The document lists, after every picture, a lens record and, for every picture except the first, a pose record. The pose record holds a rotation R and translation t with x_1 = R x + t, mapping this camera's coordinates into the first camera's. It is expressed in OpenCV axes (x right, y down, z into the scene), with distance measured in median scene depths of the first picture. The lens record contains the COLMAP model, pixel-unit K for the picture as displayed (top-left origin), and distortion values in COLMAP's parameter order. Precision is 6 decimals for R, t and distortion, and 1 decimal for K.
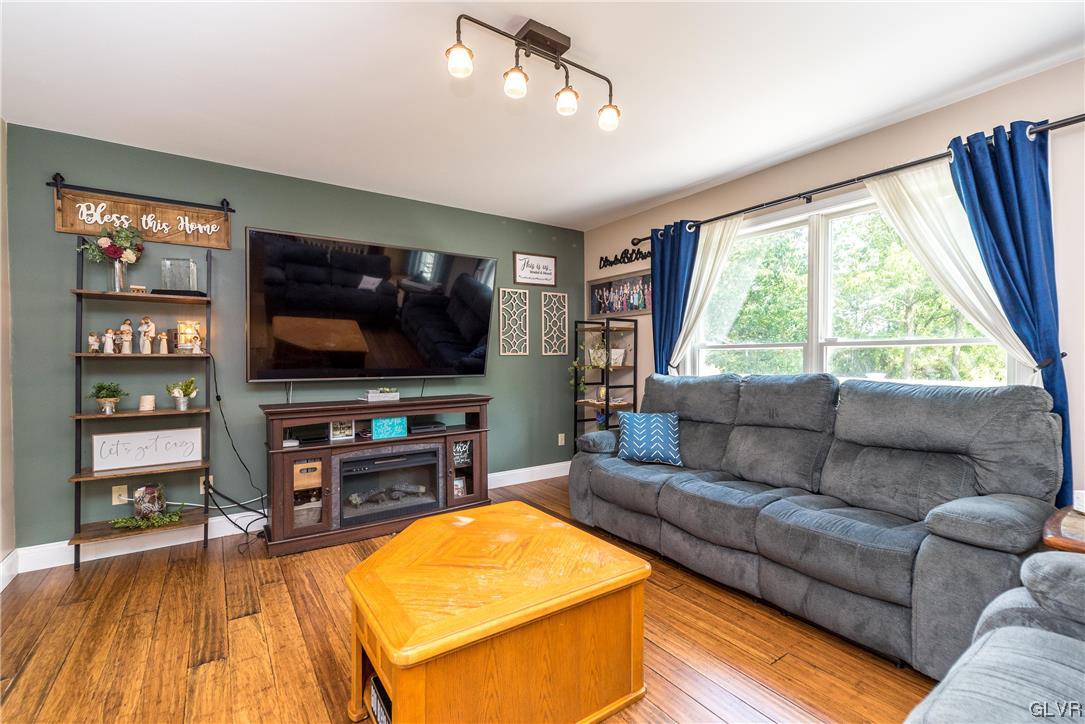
lens RADIAL K [[477.2, 0, 544.6], [0, 477.2, 363.1], [0, 0, 1]] dist [0.009188, -0.000126]
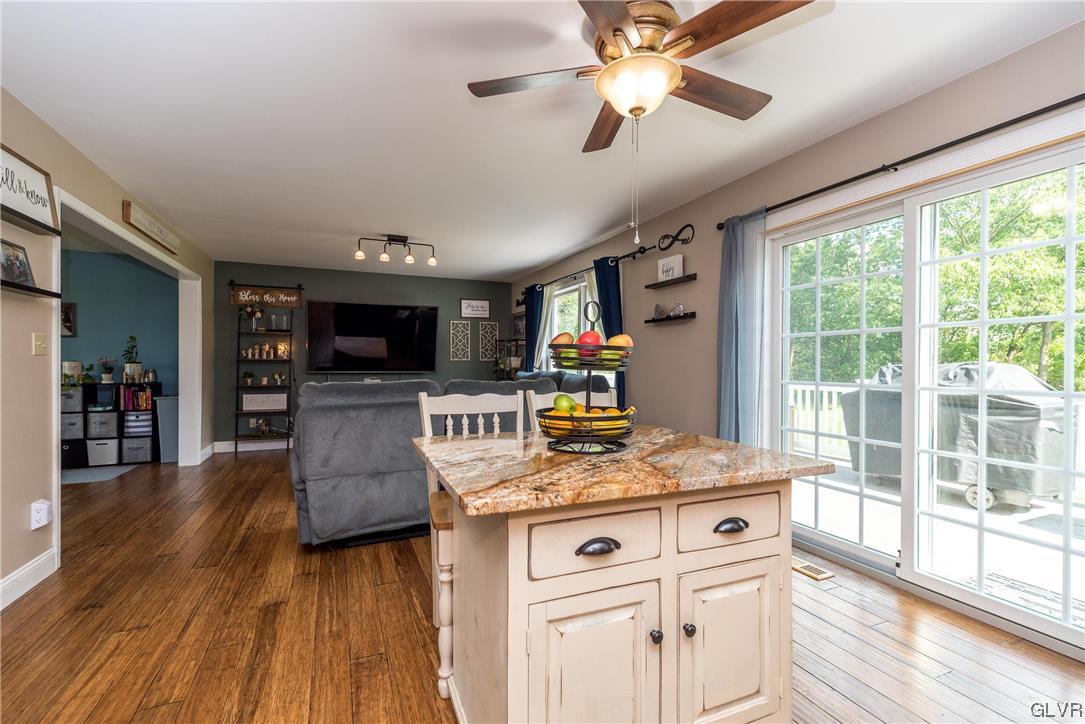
lens RADIAL K [[477.2, 0, 551.7], [0, 477.2, 361.9], [0, 0, 1]] dist [0.009188, -0.000126]
pose [[0.983487, 0.005664, -0.180890, 0.819591], [-0.008309, 0.999869, -0.013866, 0.014872], [0.180787, 0.015140, 0.983406, -0.873534]]
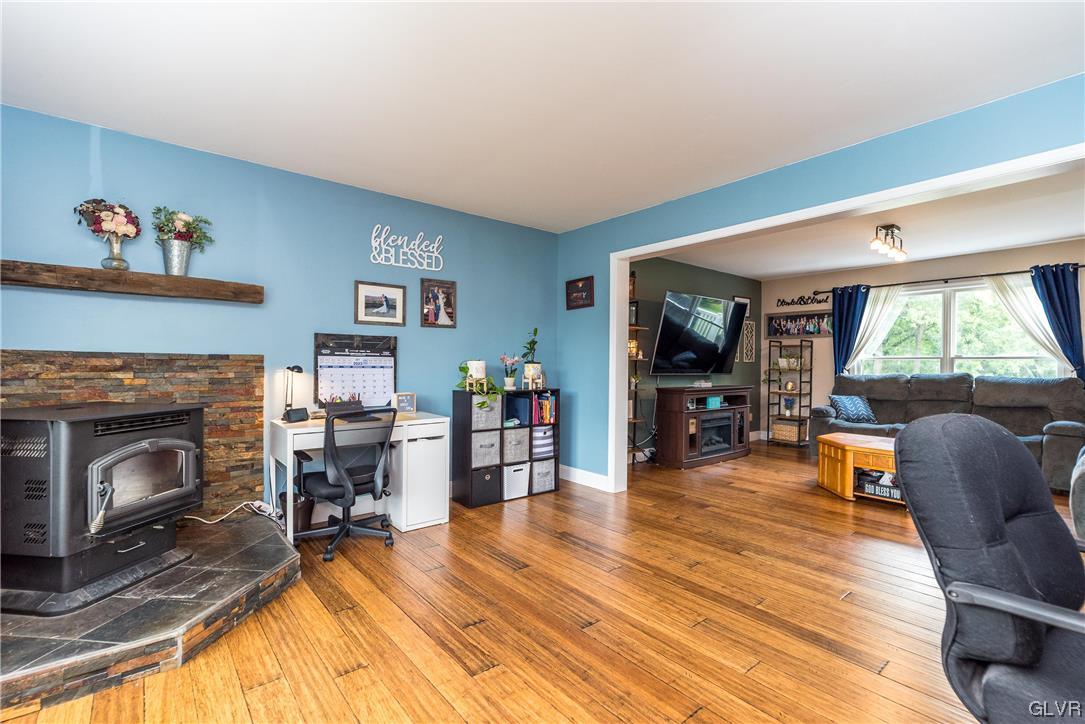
lens RADIAL K [[477.2, 0, 551.1], [0, 477.2, 365.4], [0, 0, 1]] dist [0.009188, -0.000126]
pose [[0.995496, 0.012610, 0.093962, -1.199088], [-0.011911, 0.999897, -0.007996, 0.023662], [-0.094053, 0.006841, 0.995544, -0.754250]]
